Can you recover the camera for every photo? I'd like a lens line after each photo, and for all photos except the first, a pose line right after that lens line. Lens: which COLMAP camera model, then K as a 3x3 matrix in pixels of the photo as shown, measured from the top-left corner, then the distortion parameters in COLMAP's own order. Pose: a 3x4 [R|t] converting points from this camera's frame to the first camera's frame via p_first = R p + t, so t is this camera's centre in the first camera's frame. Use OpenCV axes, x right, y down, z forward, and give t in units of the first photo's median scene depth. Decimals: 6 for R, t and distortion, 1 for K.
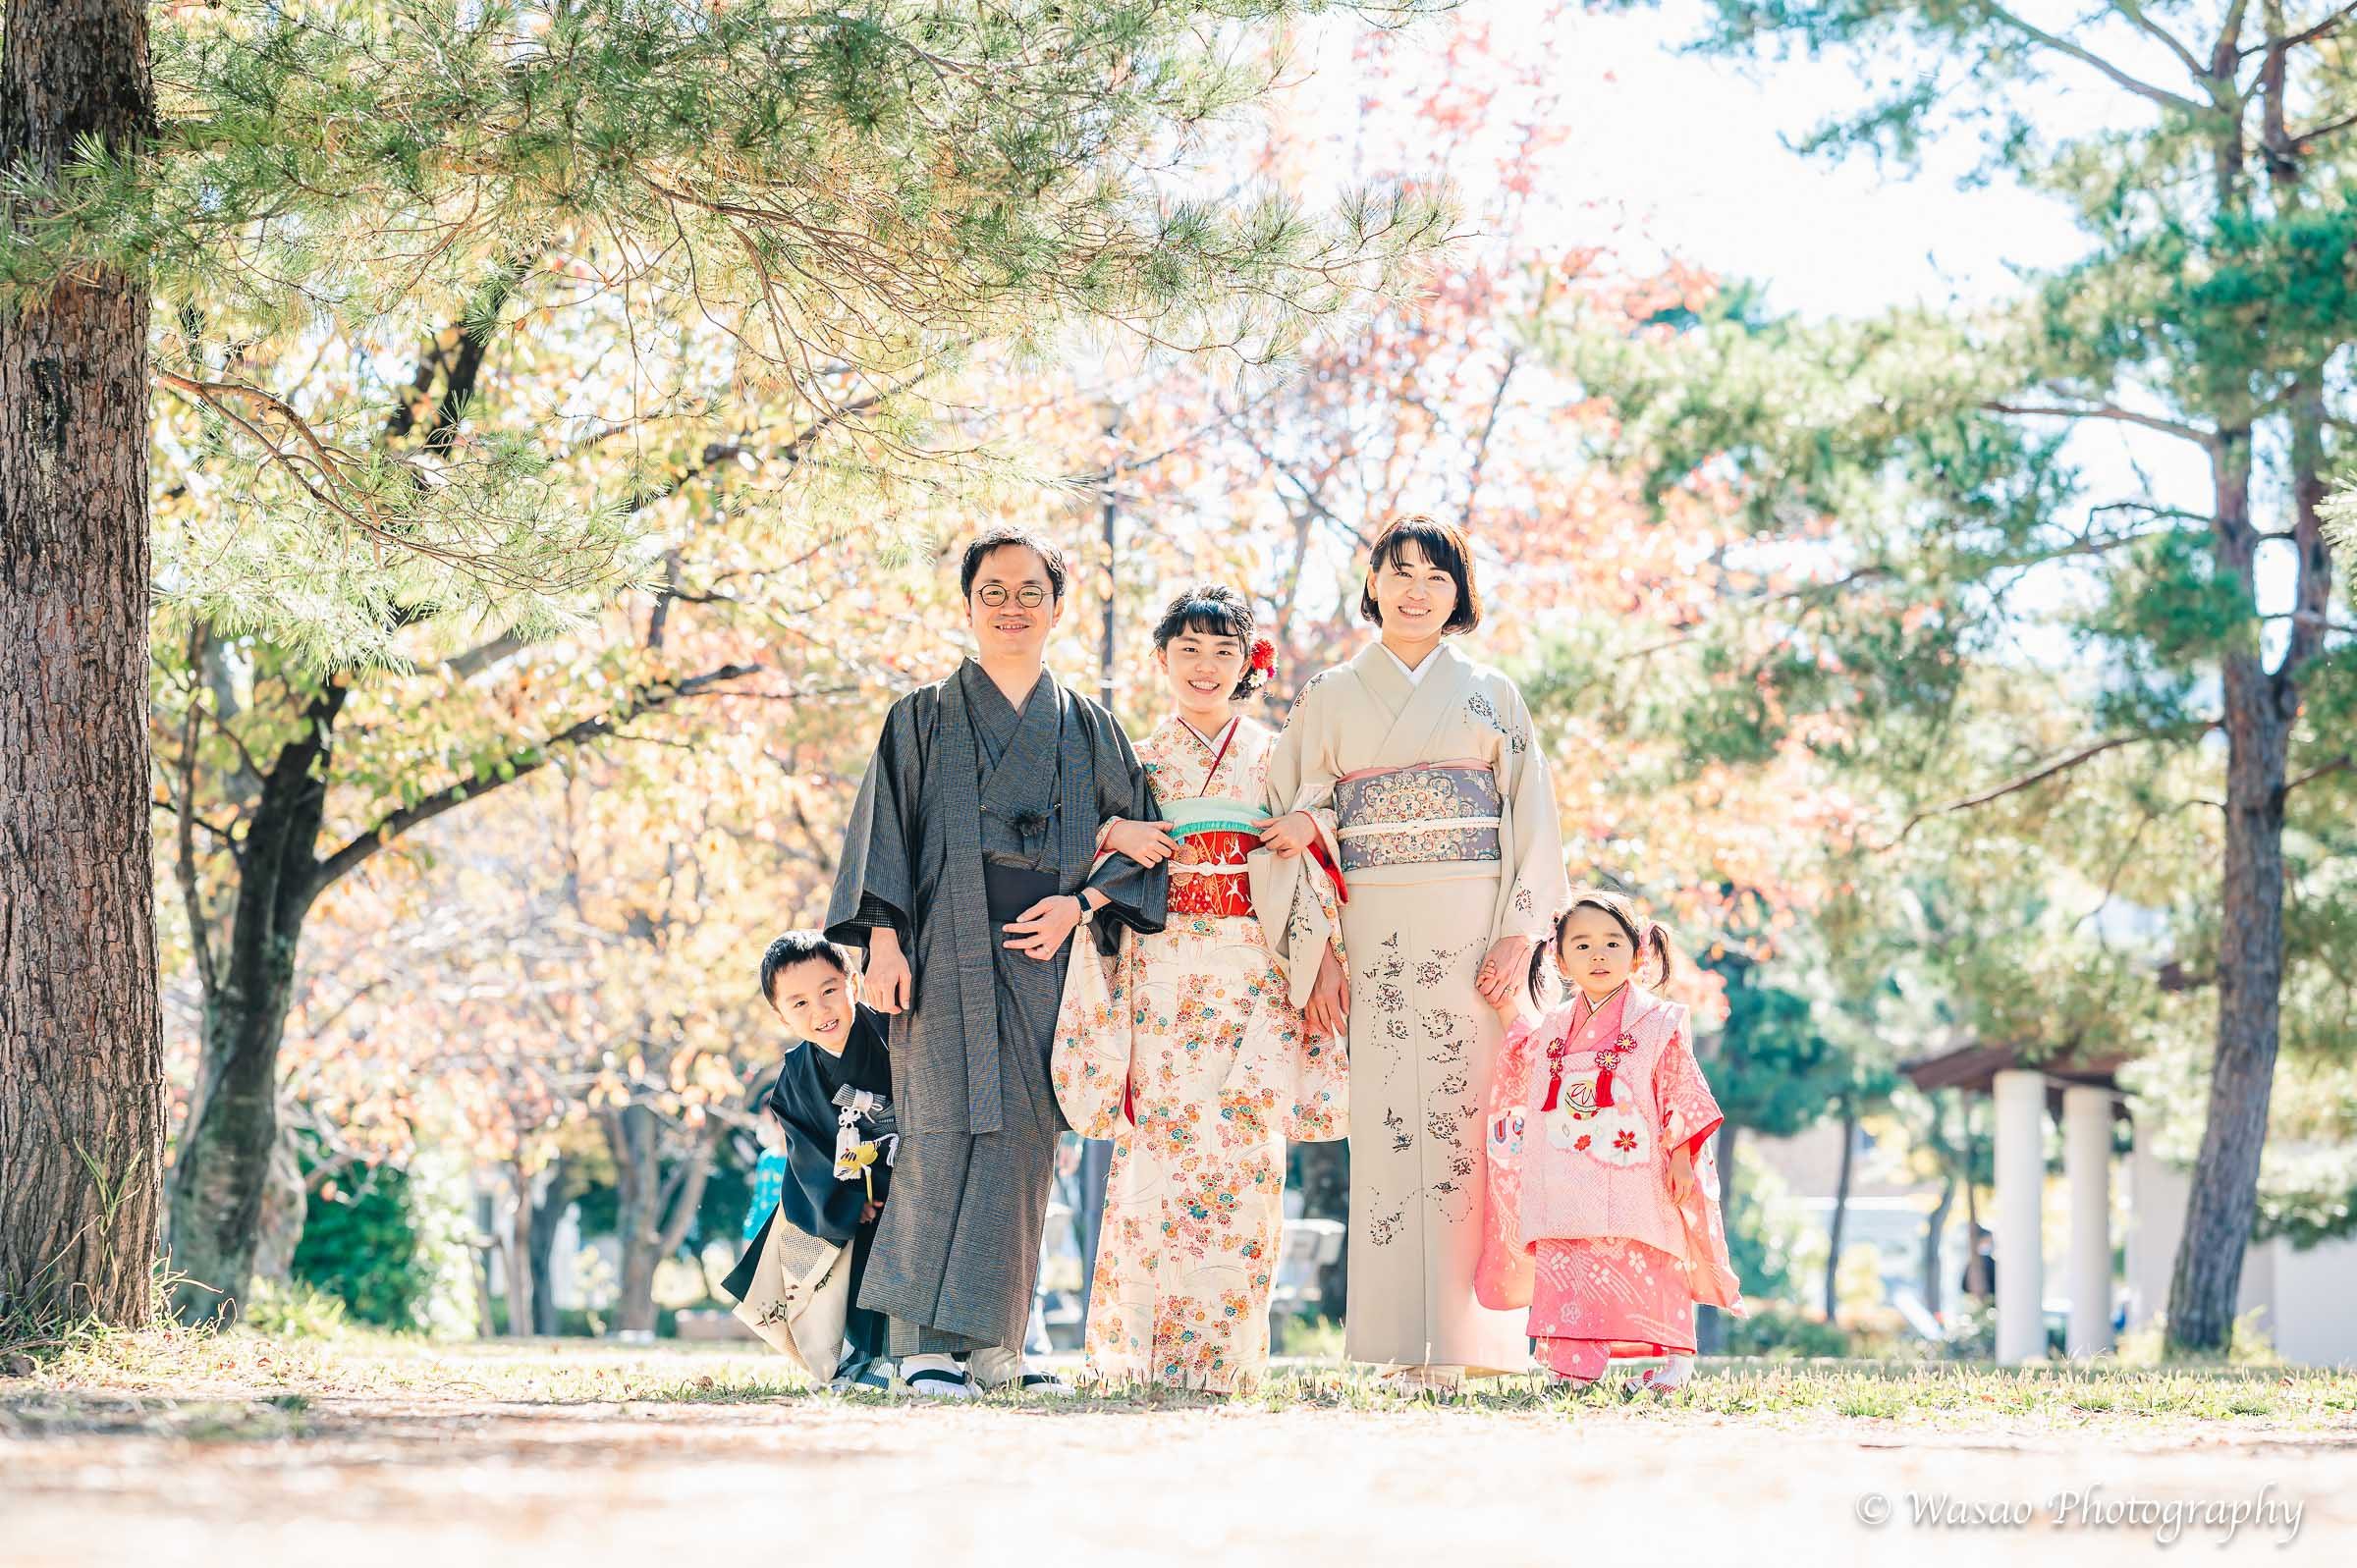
lens RADIAL K [[5381.0, 0, 1178.5], [0, 5381.0, 784.0], [0, 0, 1]] dist [0.122370, -1.151963]
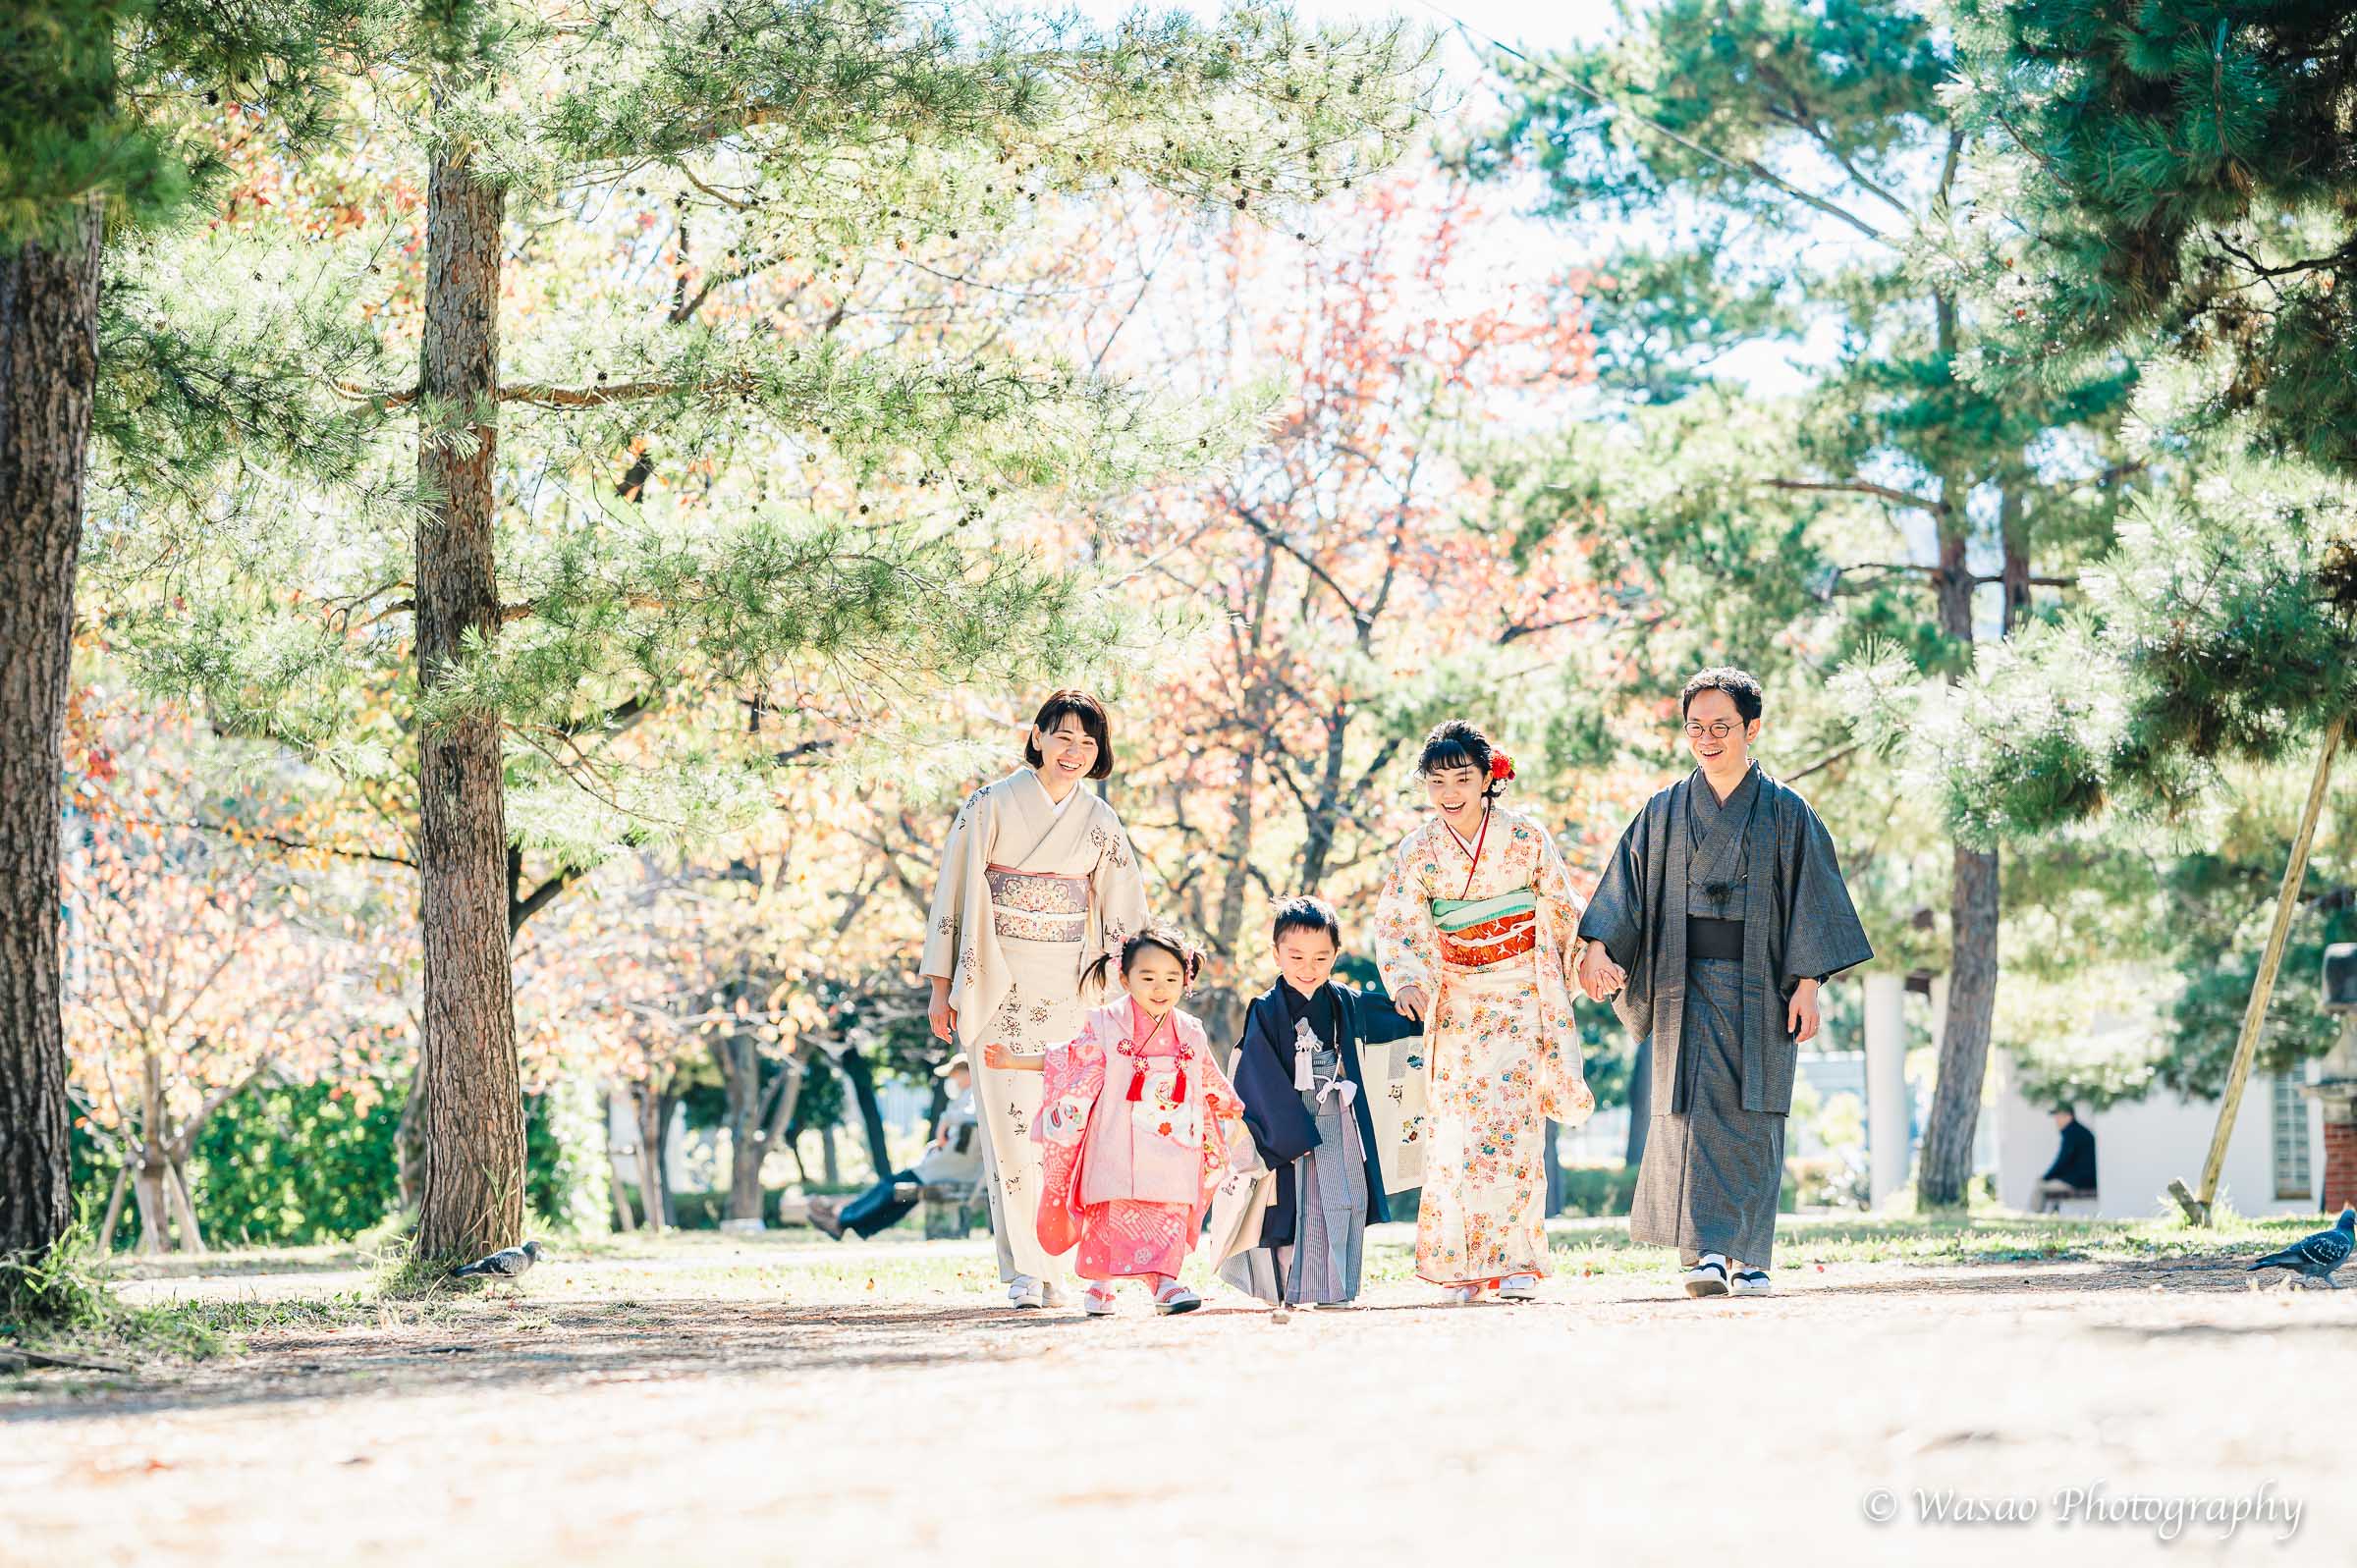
lens RADIAL K [[5381.0, 0, 1178.5], [0, 5381.0, 784.0], [0, 0, 1]] dist [0.122370, -1.151963]
pose [[0.999381, -0.032461, -0.013591, 0.023542], [0.032827, 0.999080, 0.027603, -0.038693], [0.012682, -0.028032, 0.999527, -0.303623]]
